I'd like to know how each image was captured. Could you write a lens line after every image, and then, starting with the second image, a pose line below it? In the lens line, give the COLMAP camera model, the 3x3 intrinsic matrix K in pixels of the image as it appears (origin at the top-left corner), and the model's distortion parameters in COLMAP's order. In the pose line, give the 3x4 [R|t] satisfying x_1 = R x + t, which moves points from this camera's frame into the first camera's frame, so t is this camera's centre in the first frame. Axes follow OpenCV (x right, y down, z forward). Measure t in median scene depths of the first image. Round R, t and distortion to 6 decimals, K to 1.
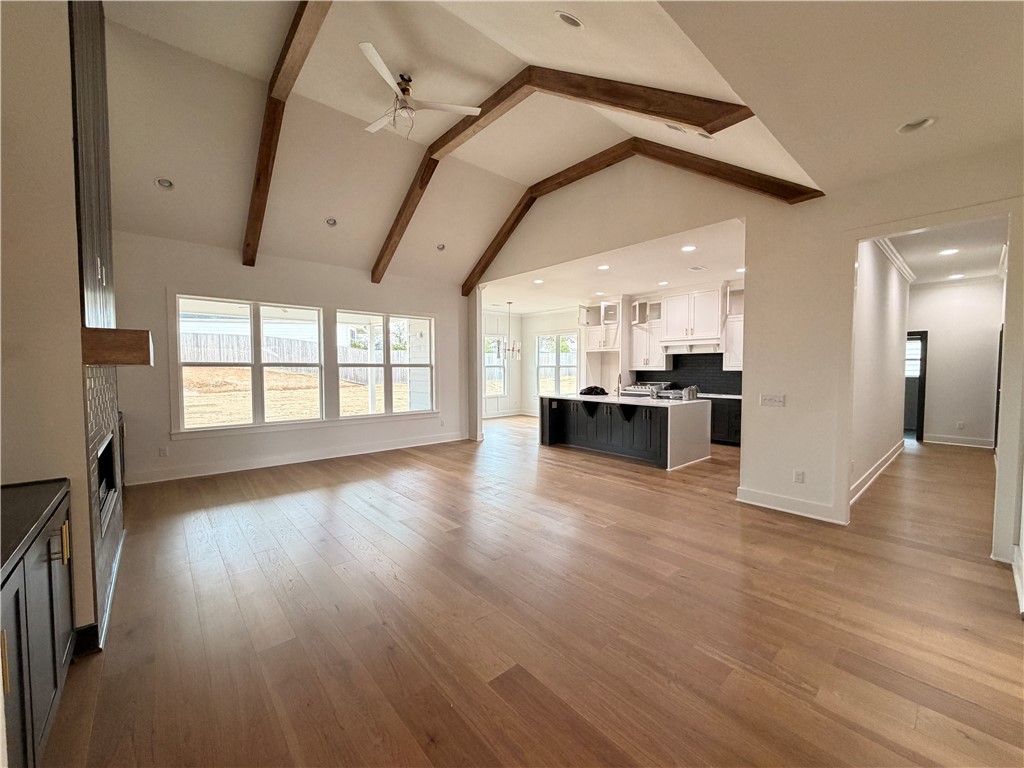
lens RADIAL K [[405.9, 0, 508.6], [0, 405.9, 387.6], [0, 0, 1]] dist [0.000467, -0.000777]
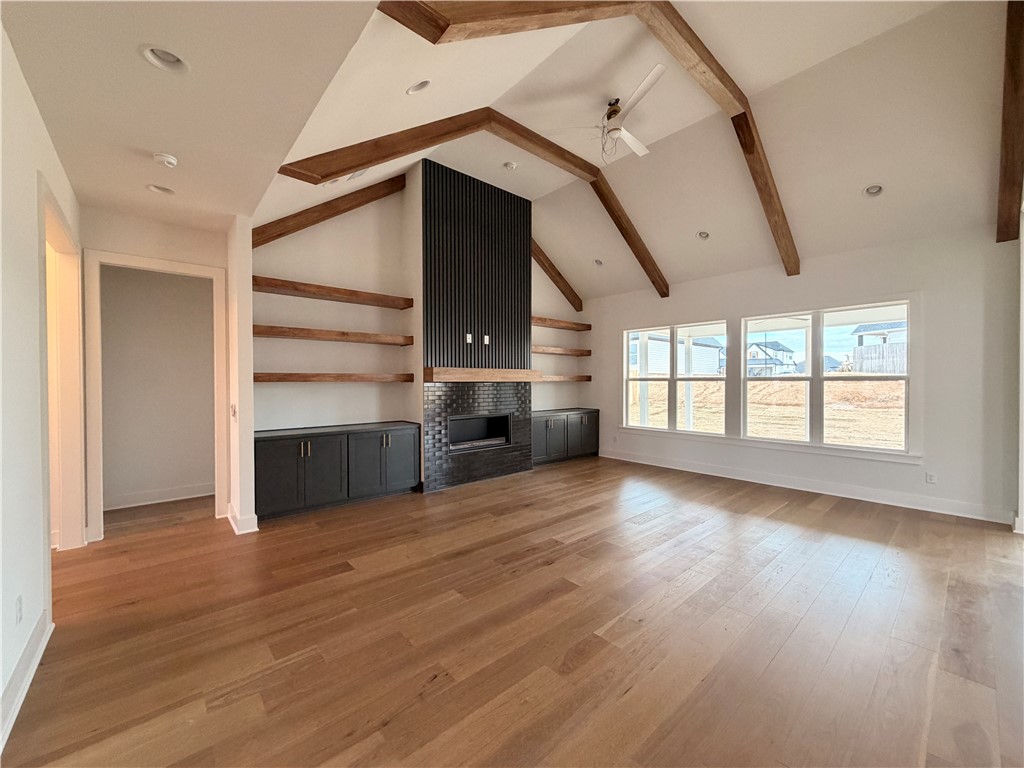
lens RADIAL K [[405.9, 0, 506.3], [0, 405.9, 386.5], [0, 0, 1]] dist [0.000467, -0.000777]
pose [[-0.002709, 0.008436, -0.999961, 0.800257], [-0.046181, 0.998896, 0.008552, -0.035231], [0.998929, 0.046202, -0.002316, 0.779021]]
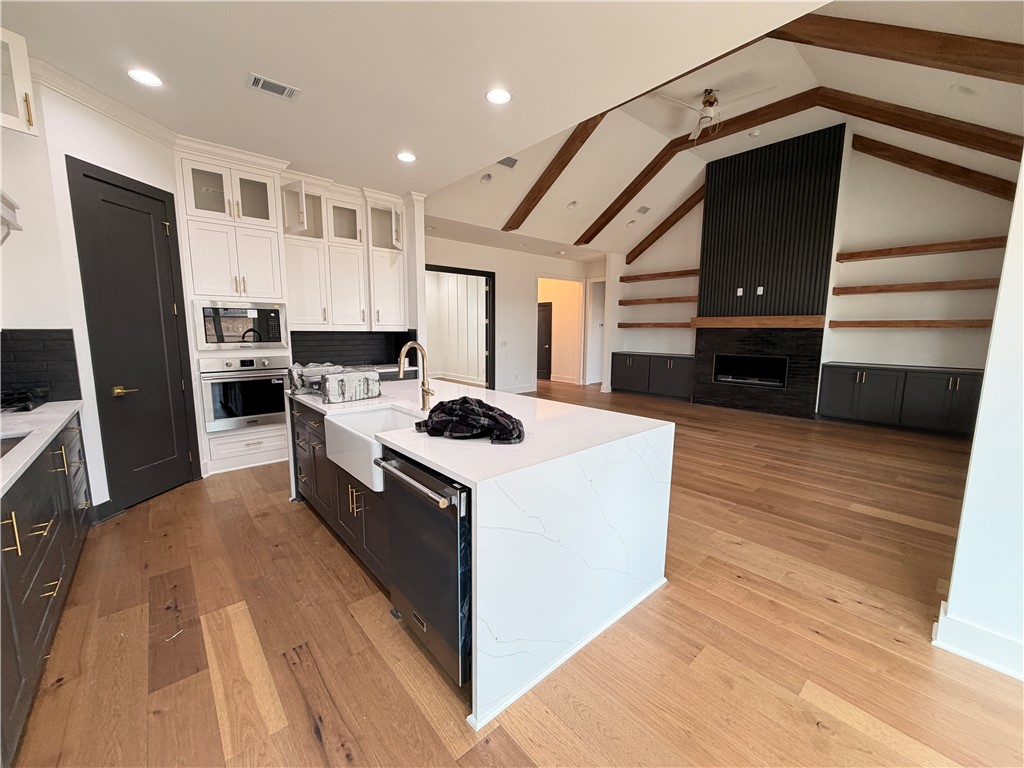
lens RADIAL K [[405.9, 0, 510.7], [0, 405.9, 384.2], [0, 0, 1]] dist [0.000467, -0.000777]
pose [[-0.999973, -0.005324, -0.005023, 0.484629], [-0.006161, 0.982733, 0.184928, -0.090952], [0.003952, 0.184954, -0.982739, 1.957036]]
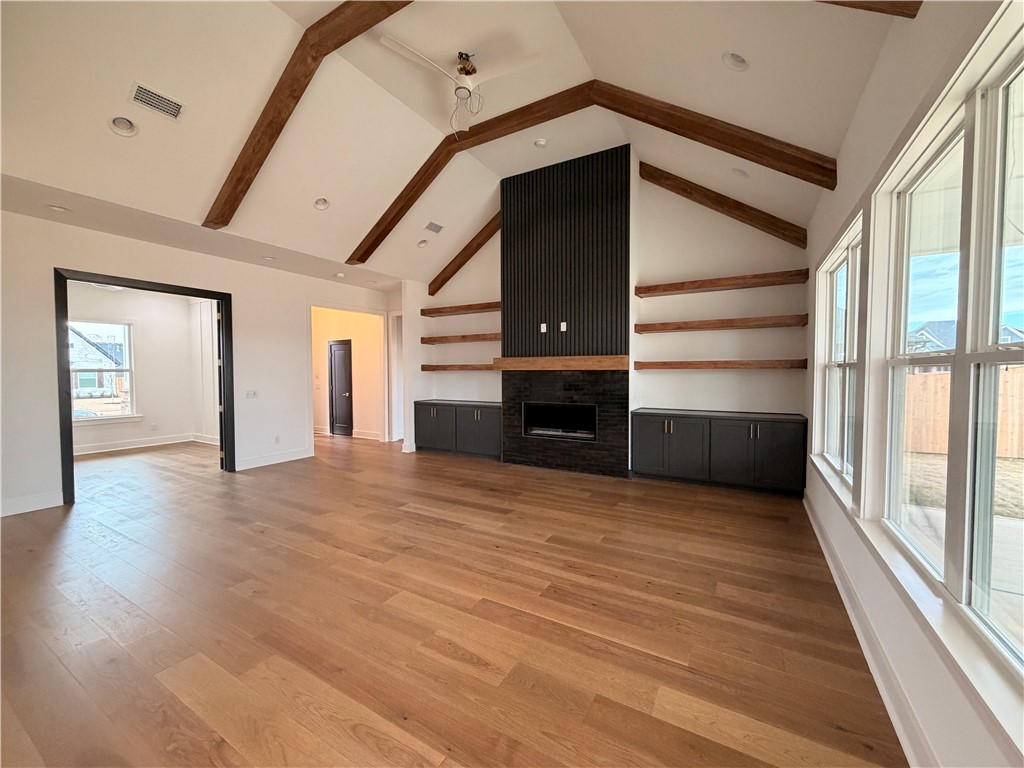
lens RADIAL K [[405.9, 0, 508.7], [0, 405.9, 384.8], [0, 0, 1]] dist [0.000467, -0.000777]
pose [[-0.948401, 0.011086, -0.316879, 0.194613], [-0.014903, 0.996726, 0.079473, -0.078744], [0.316722, 0.080094, -0.945131, 1.656919]]
